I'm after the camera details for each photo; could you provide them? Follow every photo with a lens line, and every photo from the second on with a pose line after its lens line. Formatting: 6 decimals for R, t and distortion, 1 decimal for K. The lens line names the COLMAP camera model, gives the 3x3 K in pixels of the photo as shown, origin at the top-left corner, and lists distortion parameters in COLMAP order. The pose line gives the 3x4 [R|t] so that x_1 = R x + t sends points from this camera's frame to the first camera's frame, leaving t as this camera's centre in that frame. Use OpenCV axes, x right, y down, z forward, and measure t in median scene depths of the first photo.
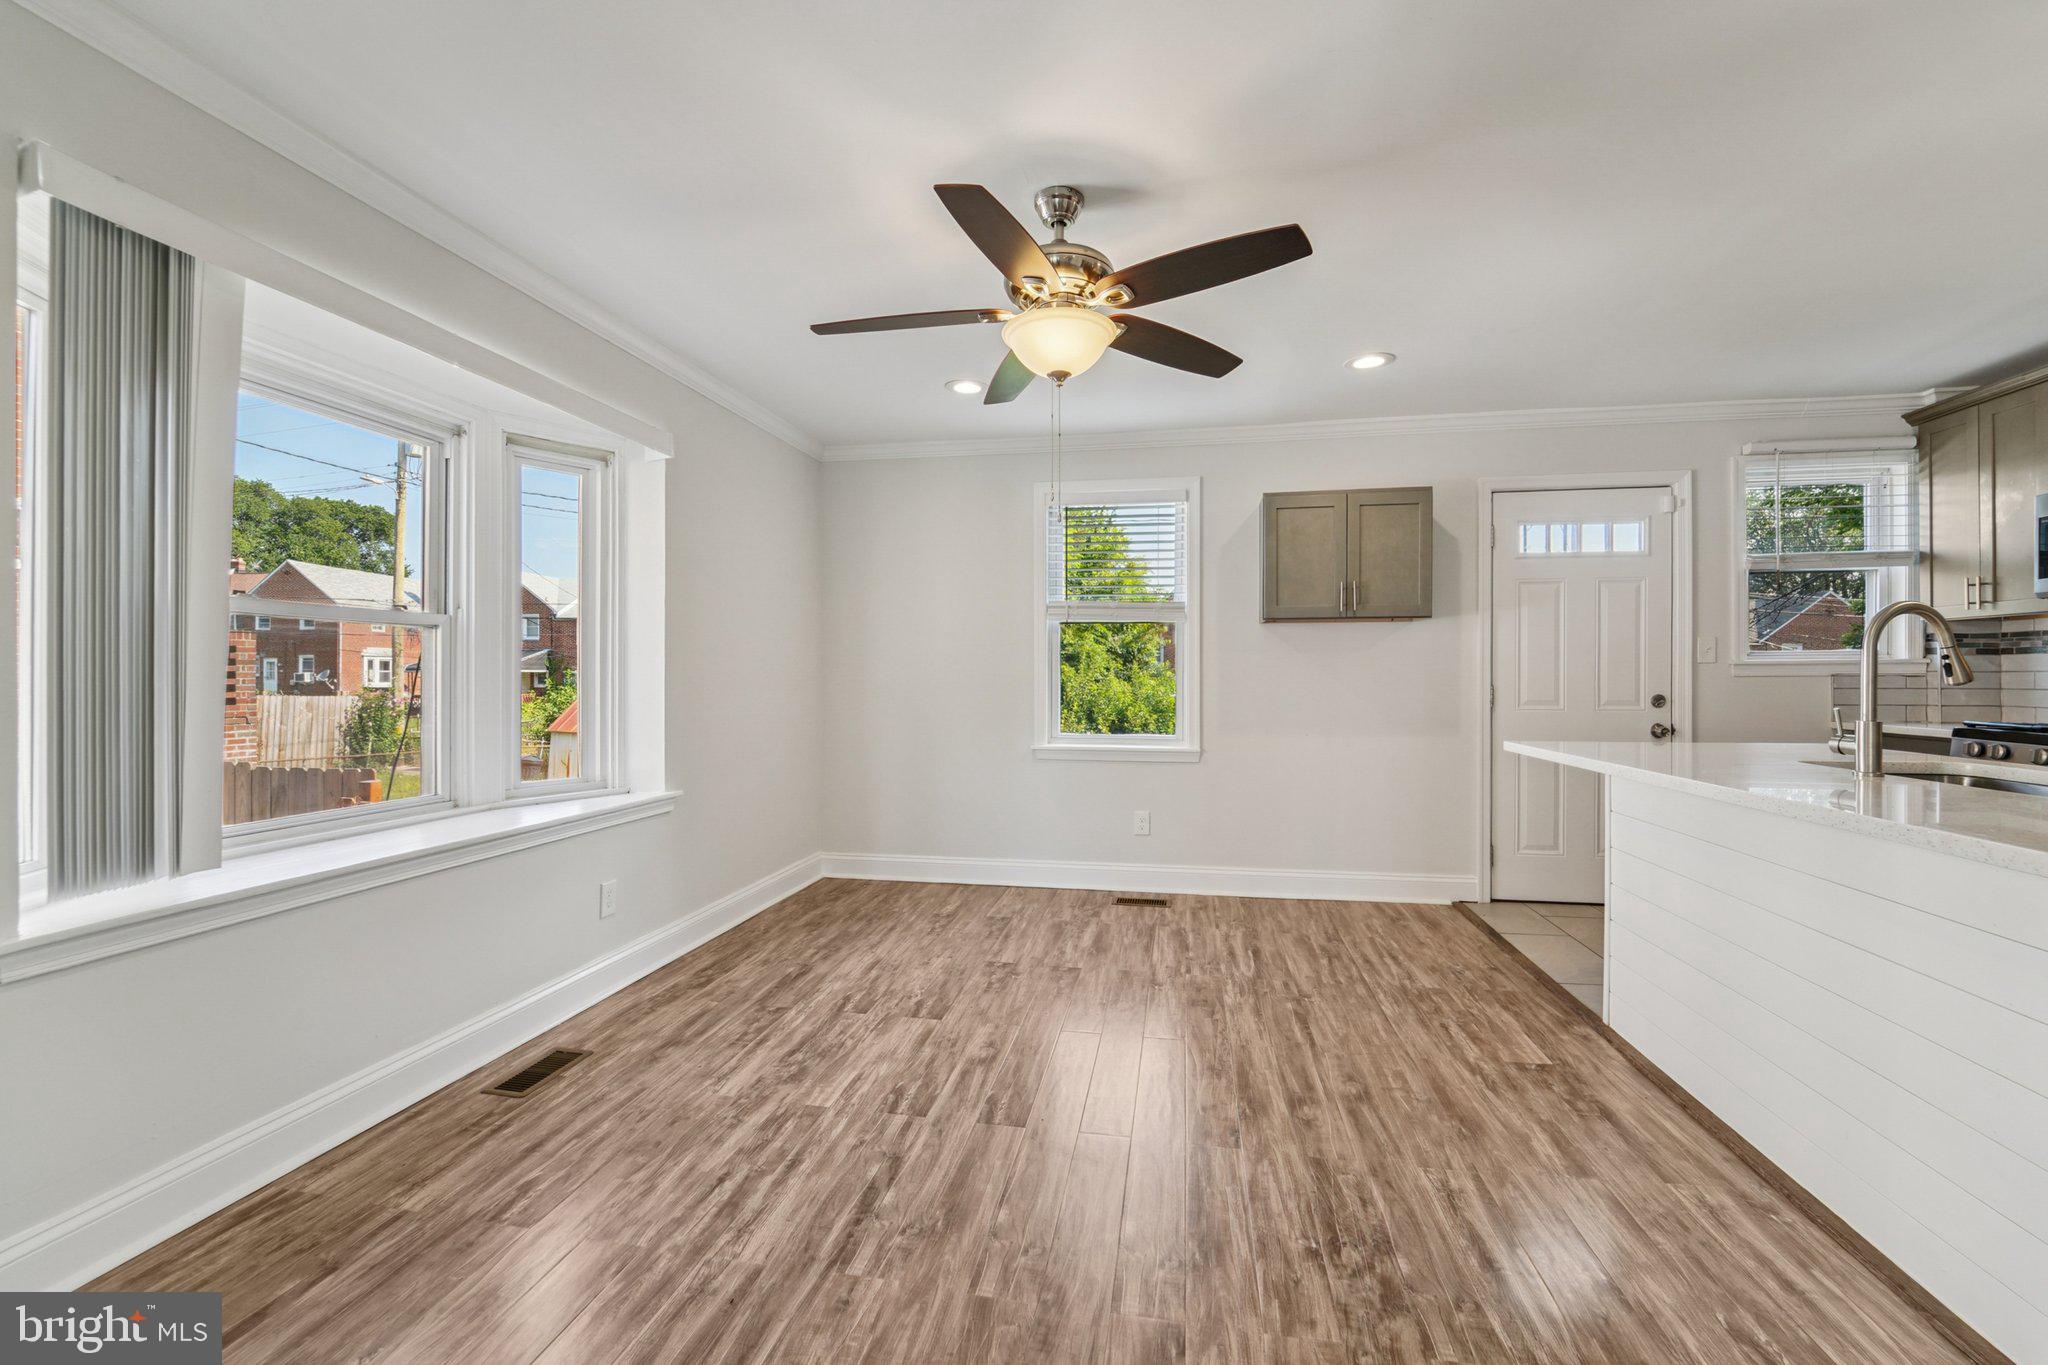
lens RADIAL K [[849.4, 0, 1024.0], [0, 849.4, 682.5], [0, 0, 1]] dist [-0.023567, 0.000406]
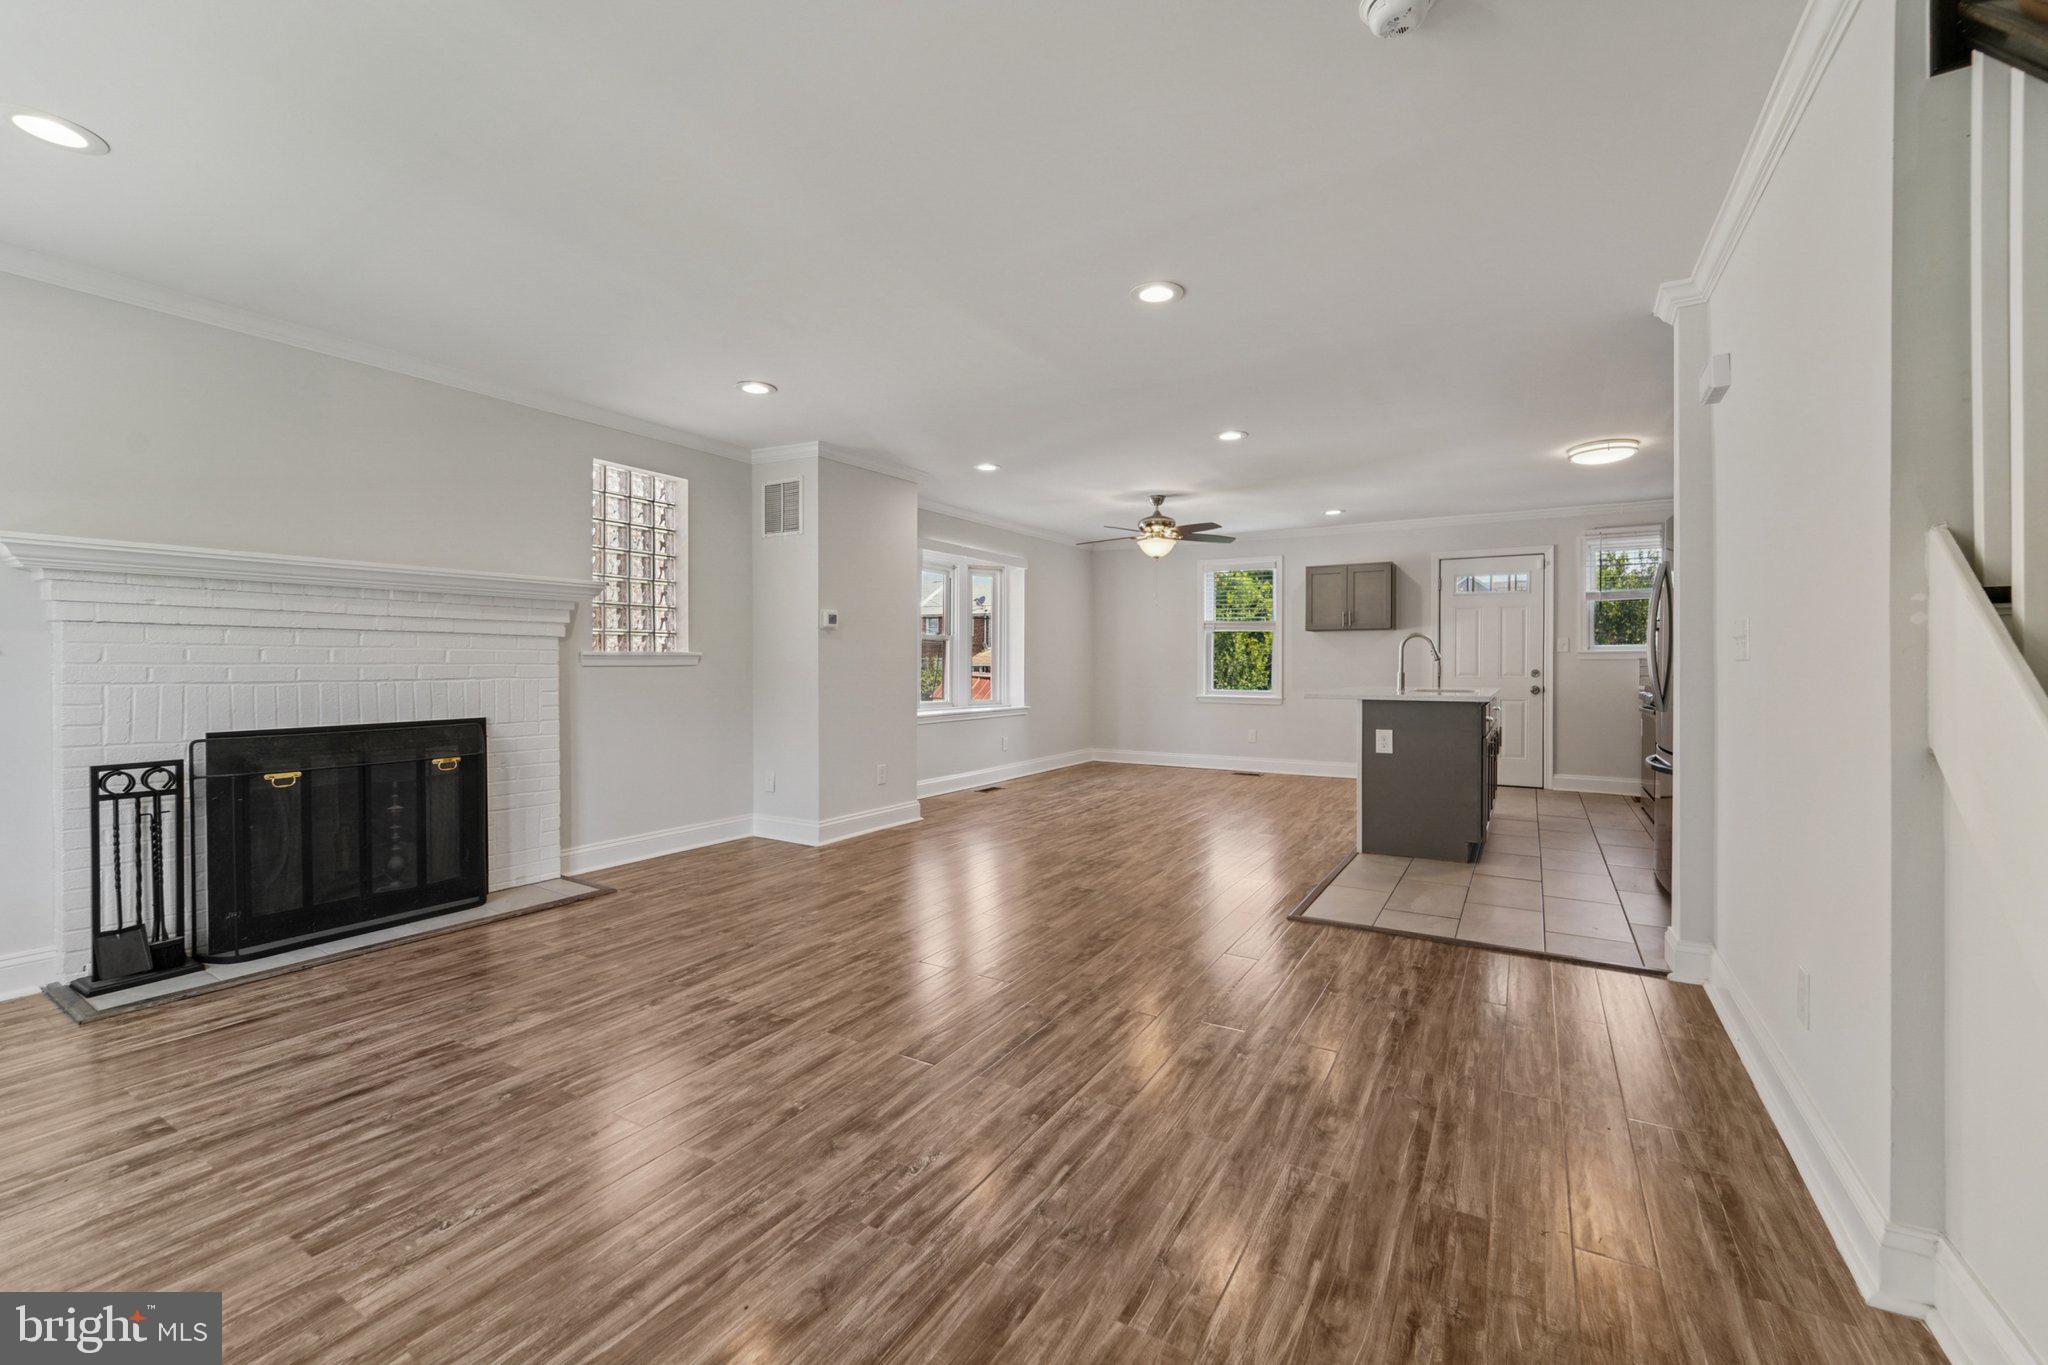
lens RADIAL K [[839.4, 0, 1026.3], [0, 839.4, 668.9], [0, 0, 1]] dist [-0.009186, -0.000432]
pose [[0.938842, 0.006001, -0.344296, 0.481627], [-0.006038, 0.999981, 0.000964, 0.023536], [0.344295, 0.001173, 0.938861, -1.476279]]
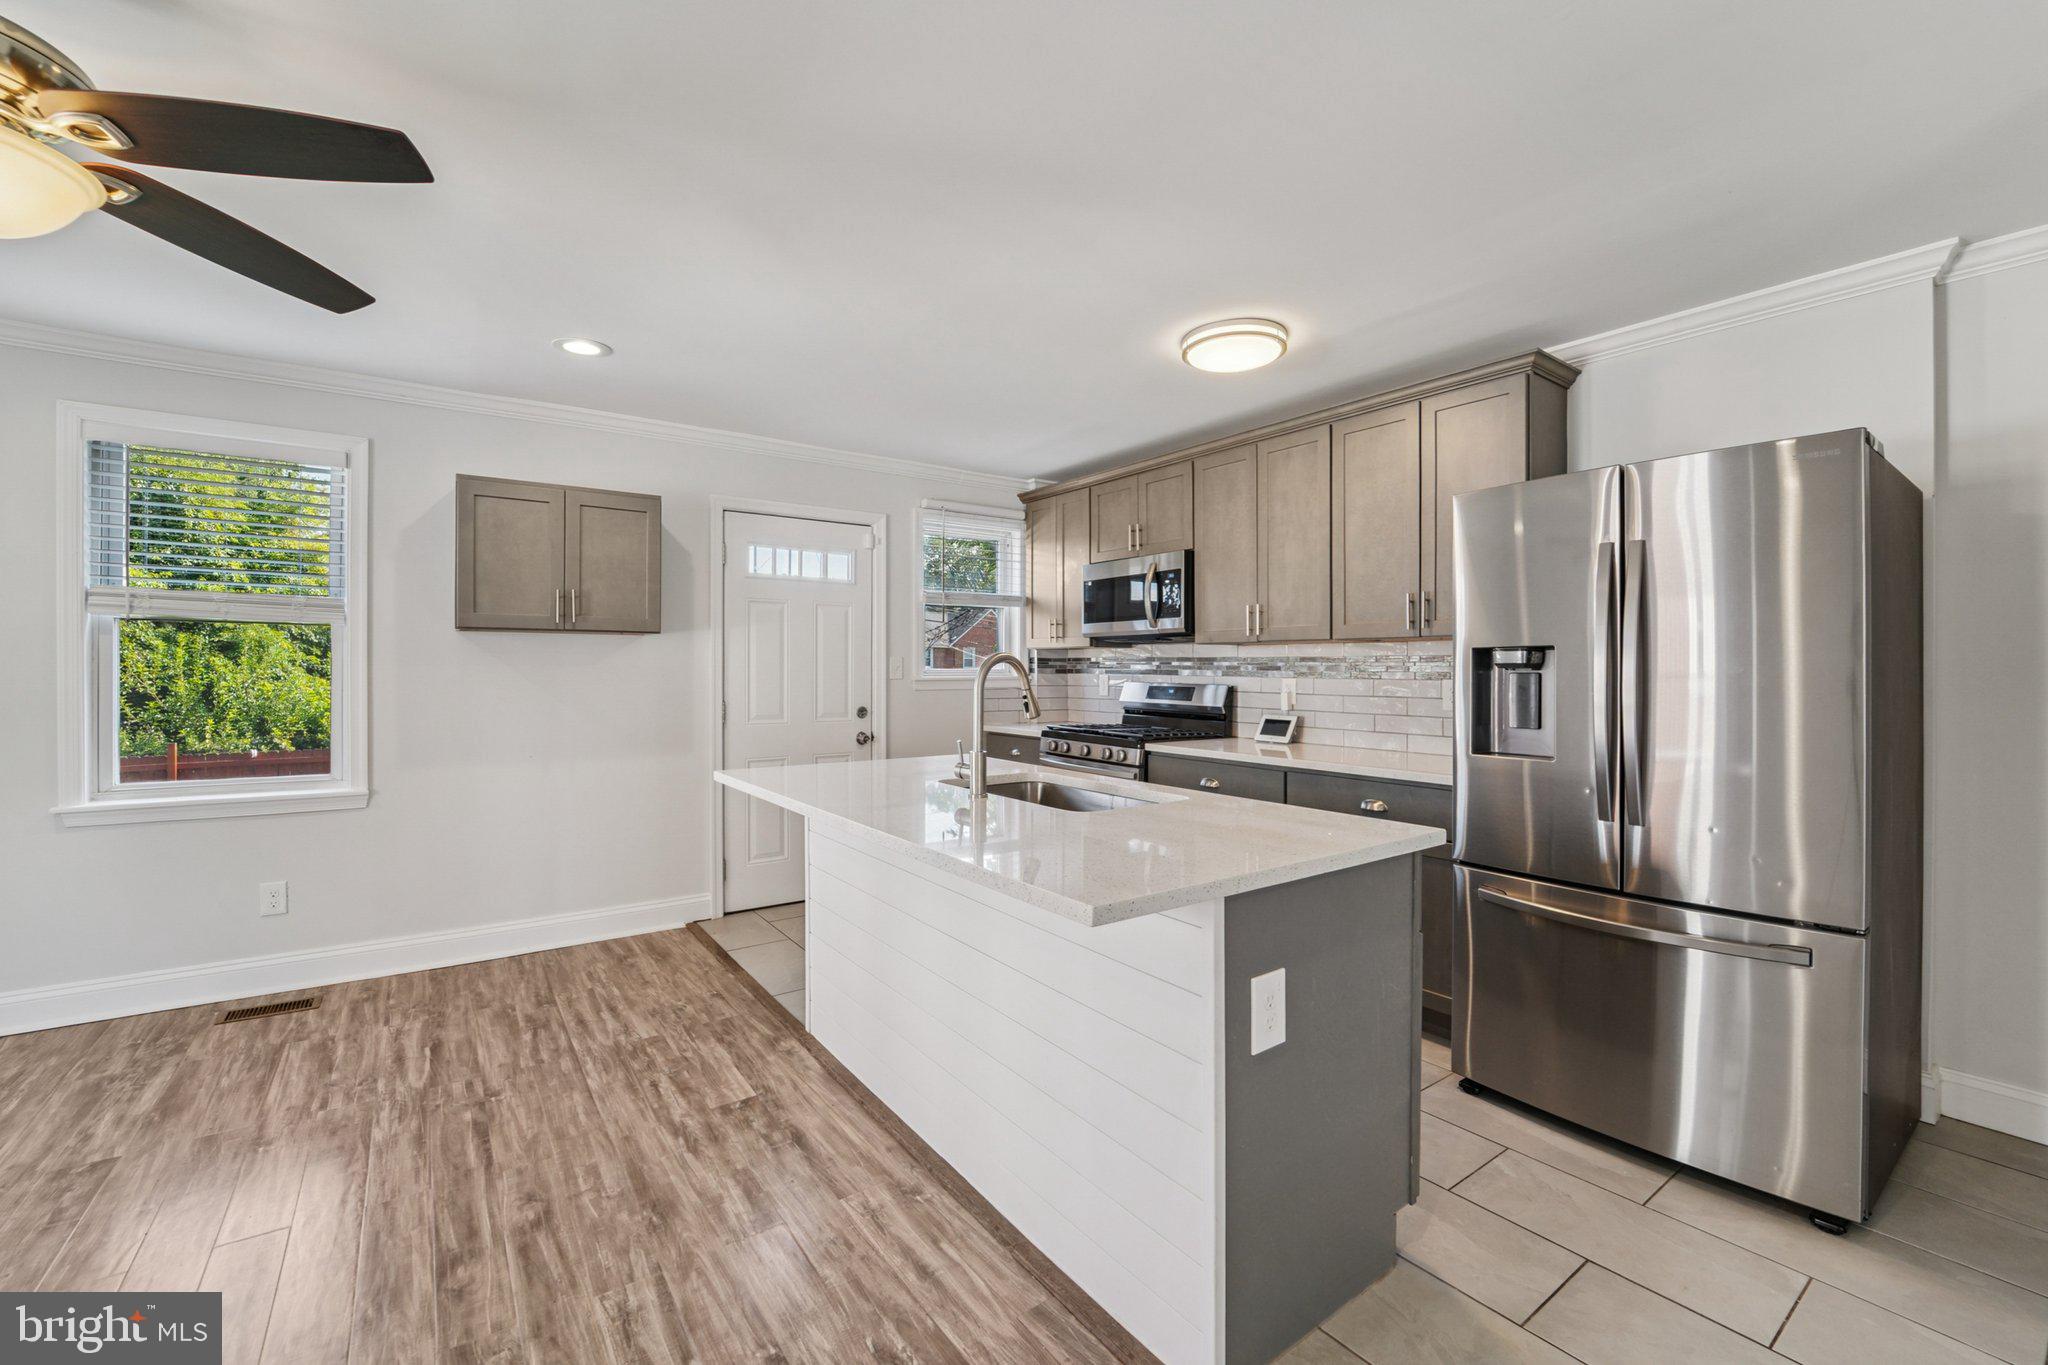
lens RADIAL K [[841.5, 0, 1024.0], [0, 841.5, 682.5], [0, 0, 1]] dist [-0.018061, 0.000070]
pose [[0.691090, -0.007736, 0.722728, 0.110416], [0.000527, 0.999948, 0.010200, -0.042356], [-0.722769, -0.006668, 0.691058, 0.063849]]
